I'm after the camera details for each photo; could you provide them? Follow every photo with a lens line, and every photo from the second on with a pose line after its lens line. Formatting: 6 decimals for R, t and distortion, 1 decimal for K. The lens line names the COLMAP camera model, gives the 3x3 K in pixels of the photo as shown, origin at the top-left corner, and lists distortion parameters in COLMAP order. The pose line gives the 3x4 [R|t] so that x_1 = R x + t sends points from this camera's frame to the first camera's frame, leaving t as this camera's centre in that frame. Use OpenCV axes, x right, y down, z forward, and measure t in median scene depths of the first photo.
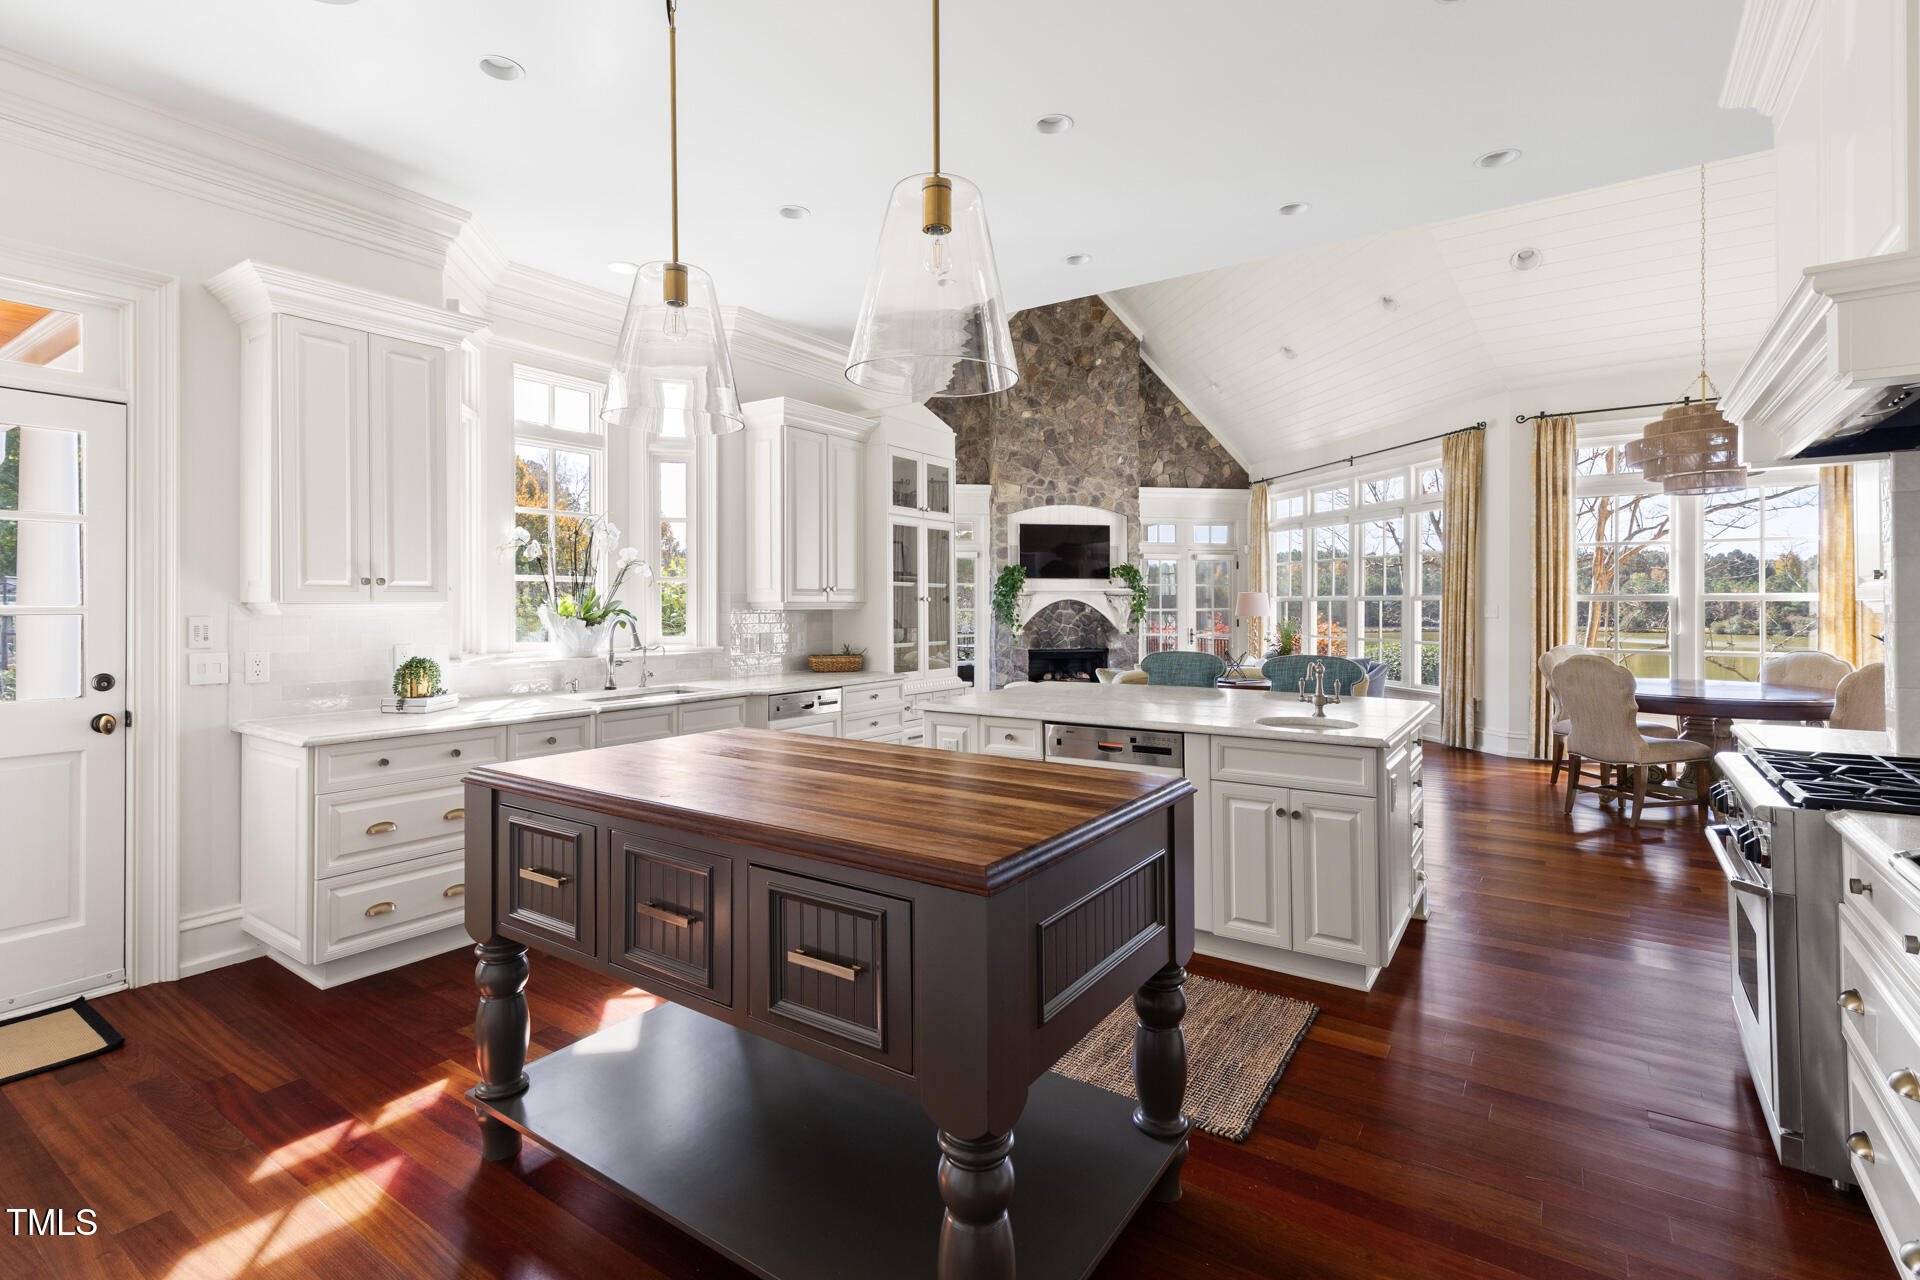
lens RADIAL K [[908.3, 0, 923.7], [0, 908.3, 594.5], [0, 0, 1]] dist [0.001031, -0.000127]
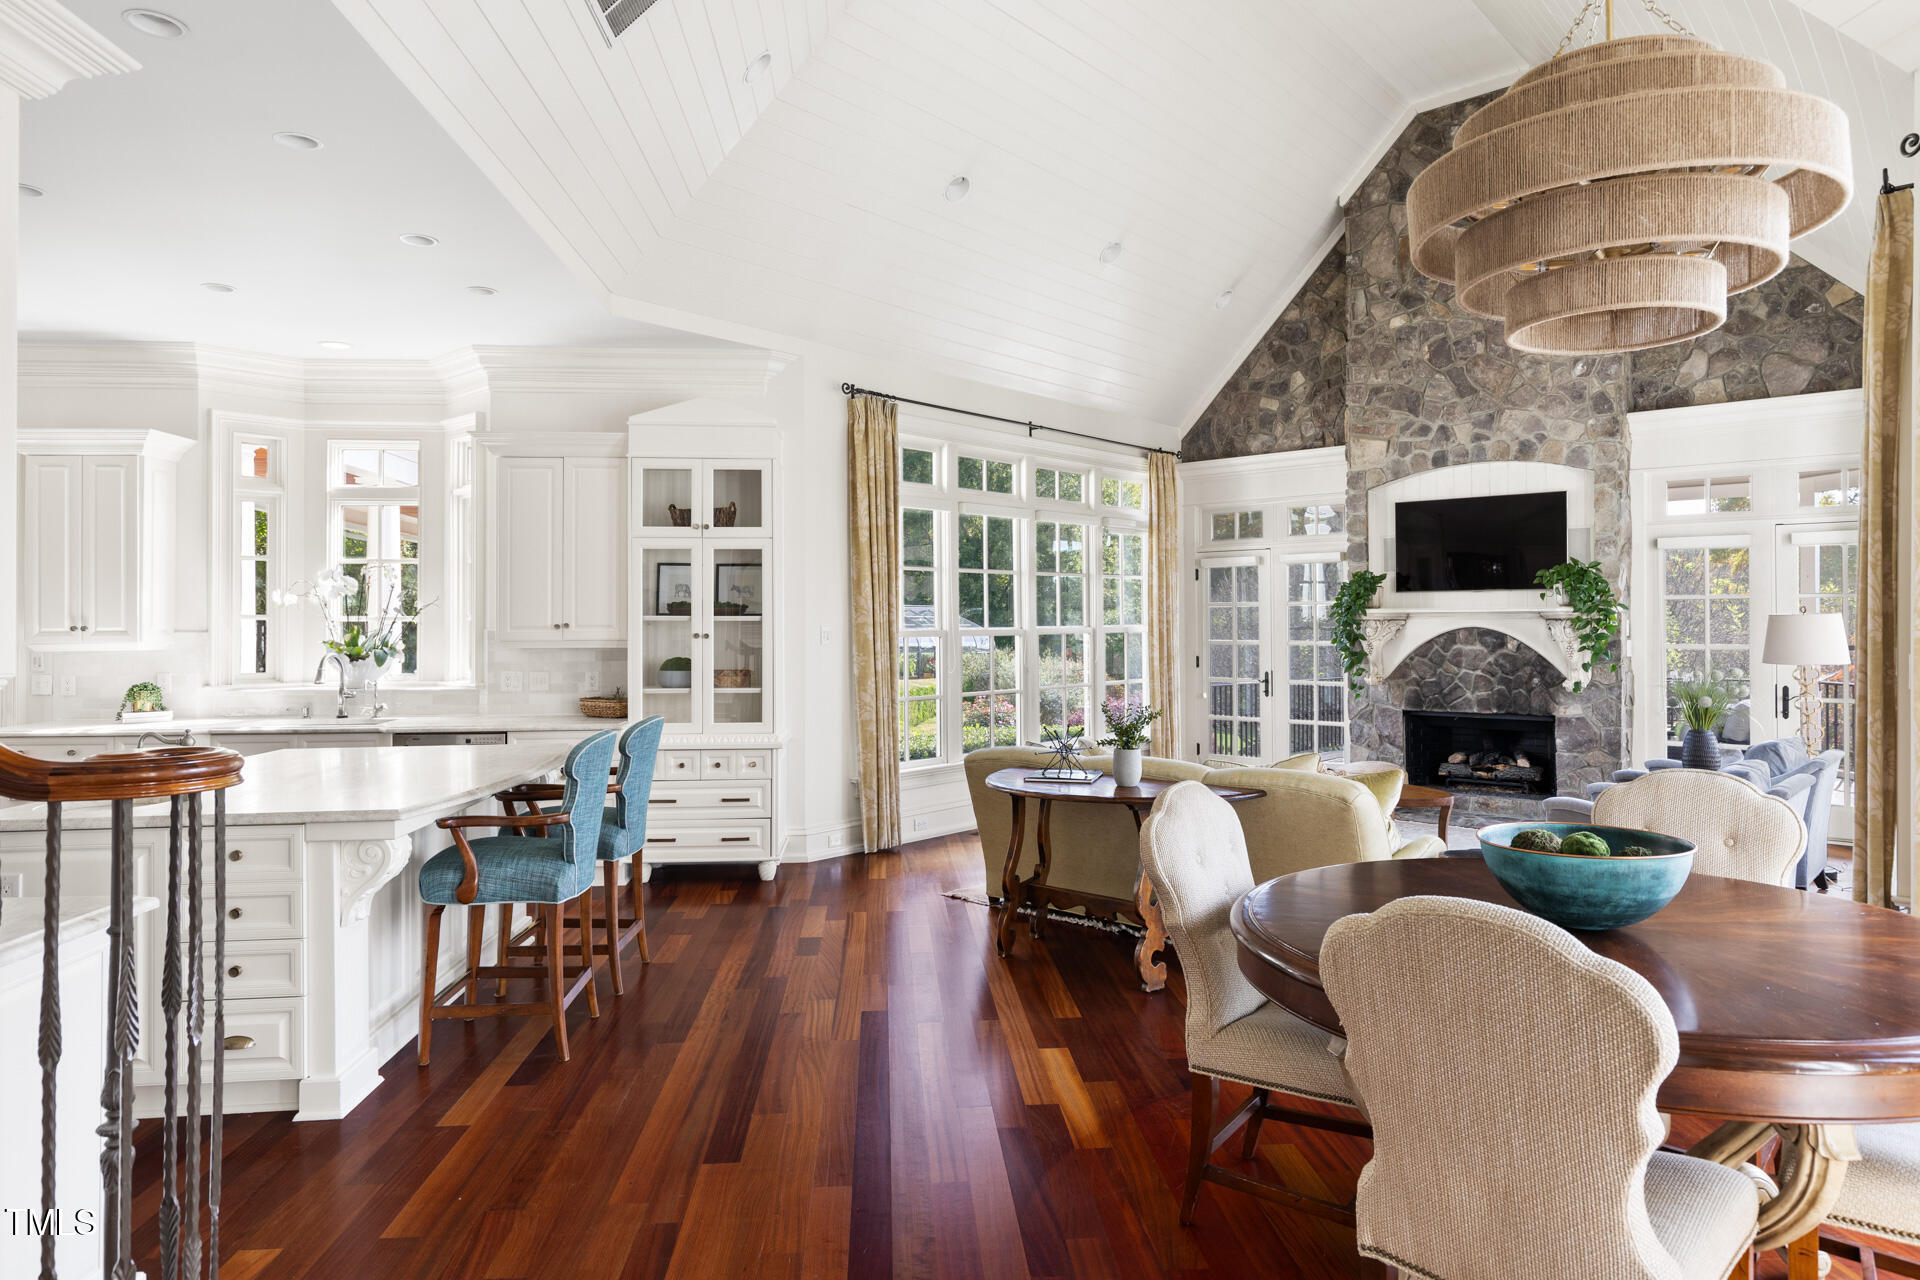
lens RADIAL K [[1149.0, 0, 955.1], [0, 1149.0, 604.8], [0, 0, 1]] dist [0.001289, 0.000113]
pose [[0.632688, -0.012201, -0.774311, 0.517099], [0.011495, 0.999914, -0.006364, -0.007720], [0.774321, -0.004875, 0.632774, 0.283515]]
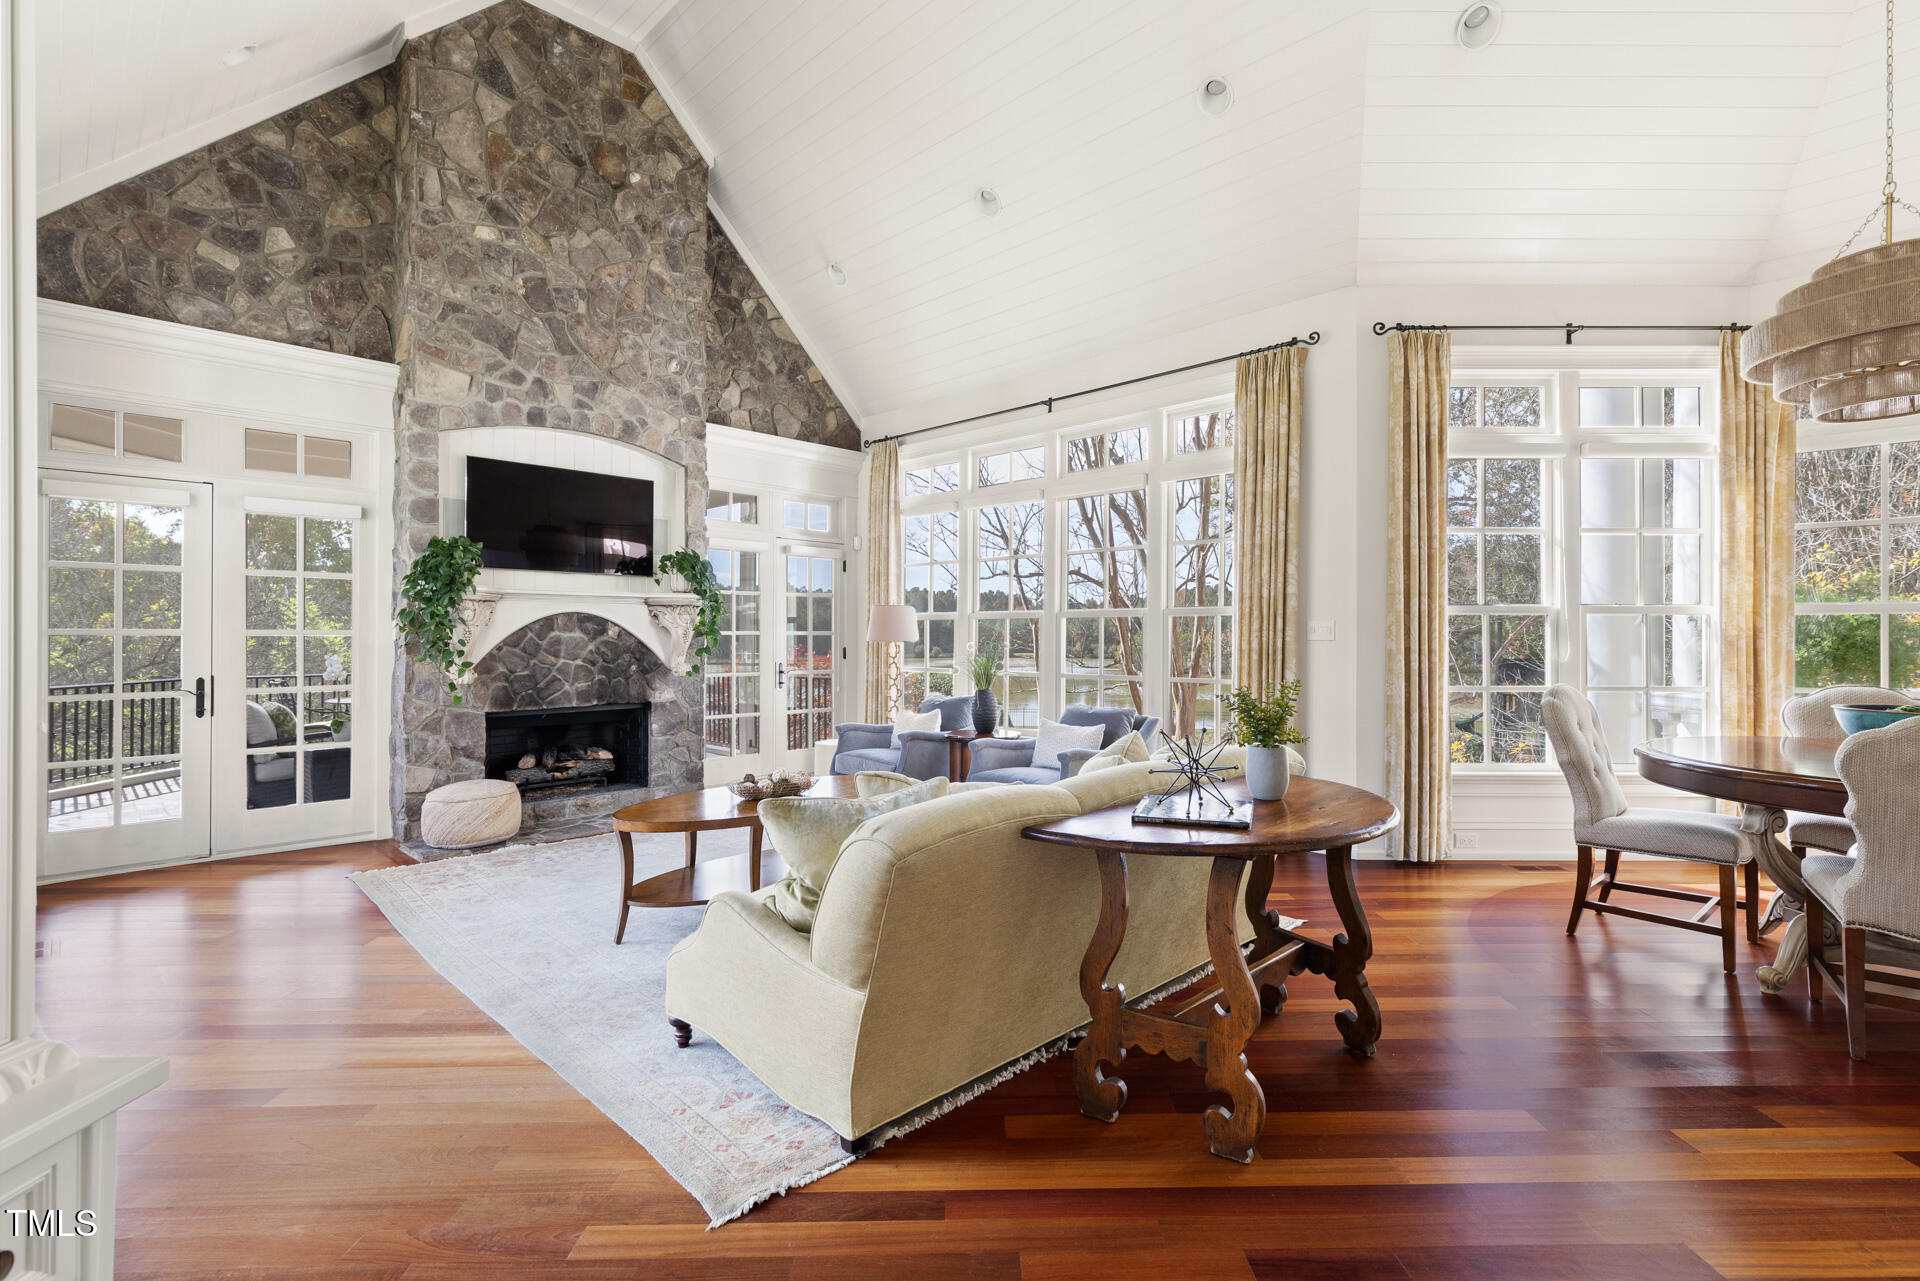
lens RADIAL K [[881.6, 0, 979.3], [0, 881.6, 626.3], [0, 0, 1]] dist [0.007673, -0.000392]
pose [[0.799201, 0.007738, 0.601014, 0.040745], [-0.007187, 0.999969, -0.003319, 0.013749], [-0.601021, -0.001667, 0.799231, 0.455837]]
